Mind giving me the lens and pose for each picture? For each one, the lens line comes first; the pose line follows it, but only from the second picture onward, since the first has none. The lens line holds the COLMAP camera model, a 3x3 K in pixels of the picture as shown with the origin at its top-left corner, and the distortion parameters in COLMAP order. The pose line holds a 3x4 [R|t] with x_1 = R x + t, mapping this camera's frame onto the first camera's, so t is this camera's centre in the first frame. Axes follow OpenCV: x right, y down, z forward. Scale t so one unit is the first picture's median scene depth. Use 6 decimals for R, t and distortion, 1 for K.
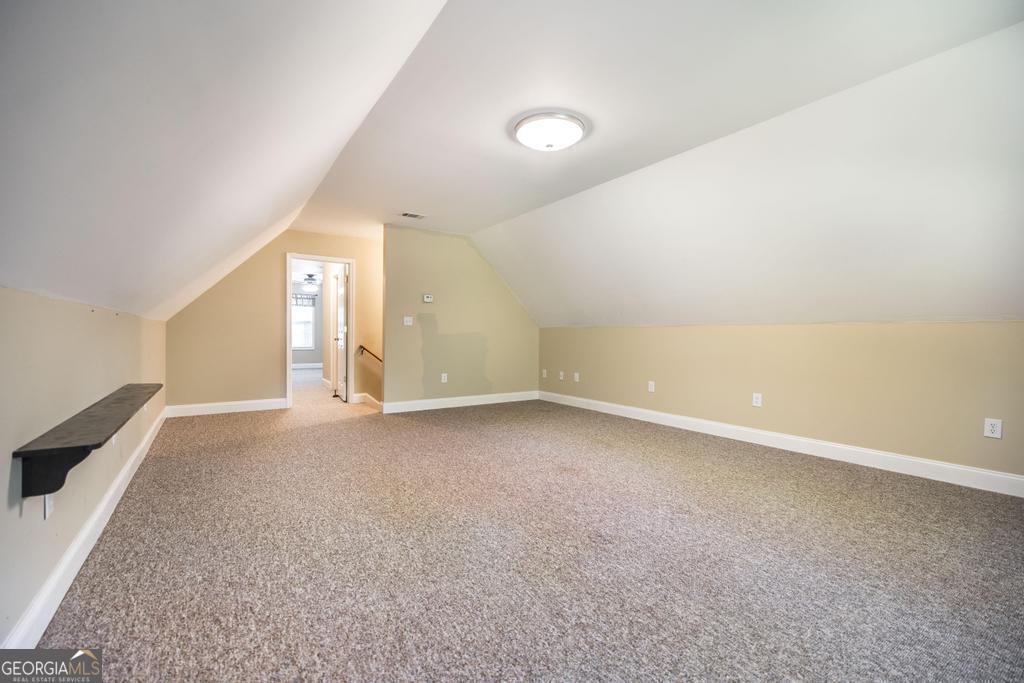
lens RADIAL K [[440.5, 0, 512.0], [0, 440.5, 341.5], [0, 0, 1]] dist [0.000353, -0.000079]
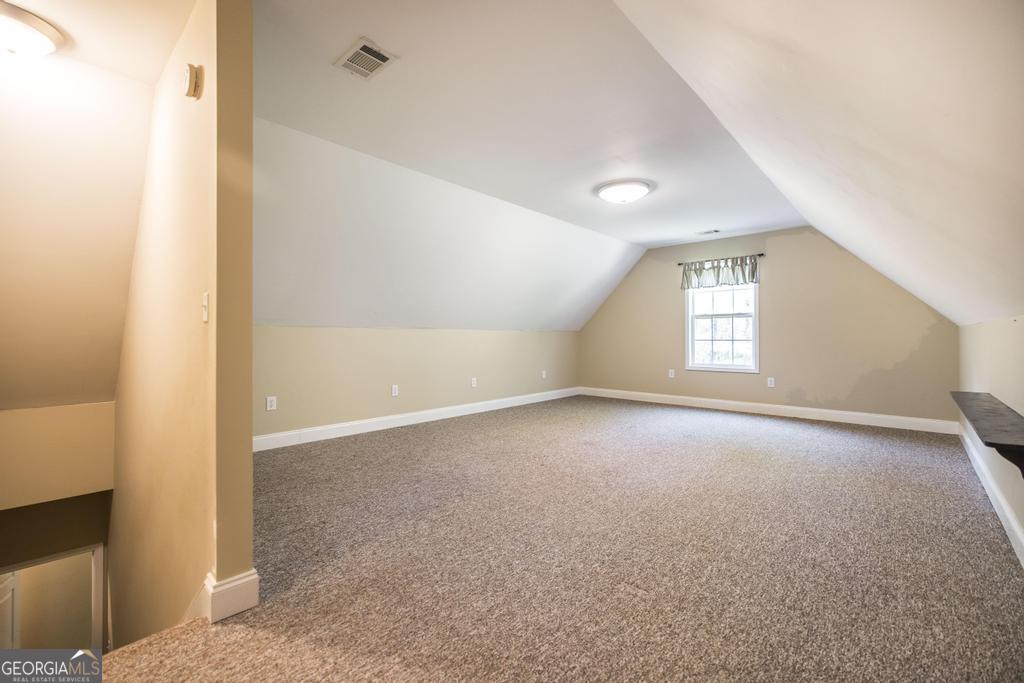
lens RADIAL K [[440.5, 0, 512.0], [0, 440.5, 341.5], [0, 0, 1]] dist [0.000353, -0.000079]
pose [[-0.241950, -0.019172, 0.970099, -1.098883], [0.013543, 0.999641, 0.023134, -0.038652], [-0.970194, 0.018735, -0.241603, 1.580670]]
